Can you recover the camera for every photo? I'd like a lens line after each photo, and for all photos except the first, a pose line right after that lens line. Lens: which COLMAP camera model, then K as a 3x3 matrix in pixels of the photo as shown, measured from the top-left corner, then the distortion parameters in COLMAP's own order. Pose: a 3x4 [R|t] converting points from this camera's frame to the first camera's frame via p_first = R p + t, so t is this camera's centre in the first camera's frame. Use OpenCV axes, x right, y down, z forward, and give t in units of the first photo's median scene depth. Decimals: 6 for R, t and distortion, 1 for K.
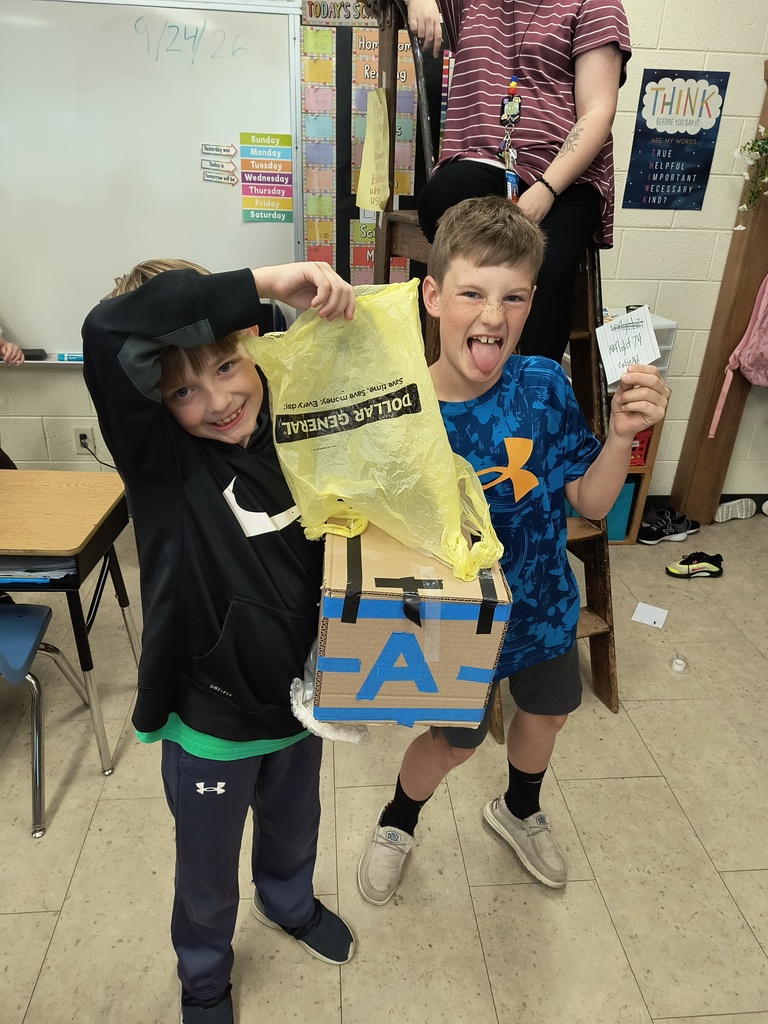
lens RADIAL K [[692.5, 0, 382.7], [0, 692.5, 513.2], [0, 0, 1]] dist [0.000480, 0.001471]
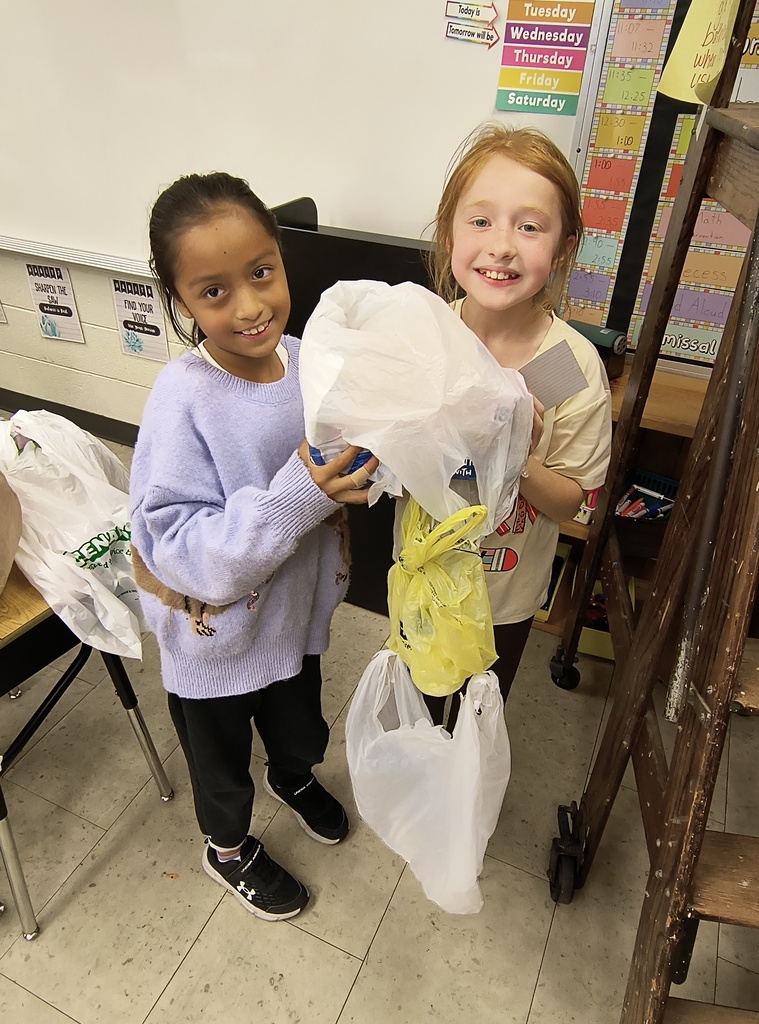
lens RADIAL K [[692.0, 0, 379.2], [0, 692.0, 511.1], [0, 0, 1]] dist [-0.000042, 0.001927]
pose [[0.881011, 0.273671, -0.385906, 0.049206], [-0.215834, 0.958375, 0.186902, -0.169548], [0.420992, -0.081371, 0.903407, 0.364236]]
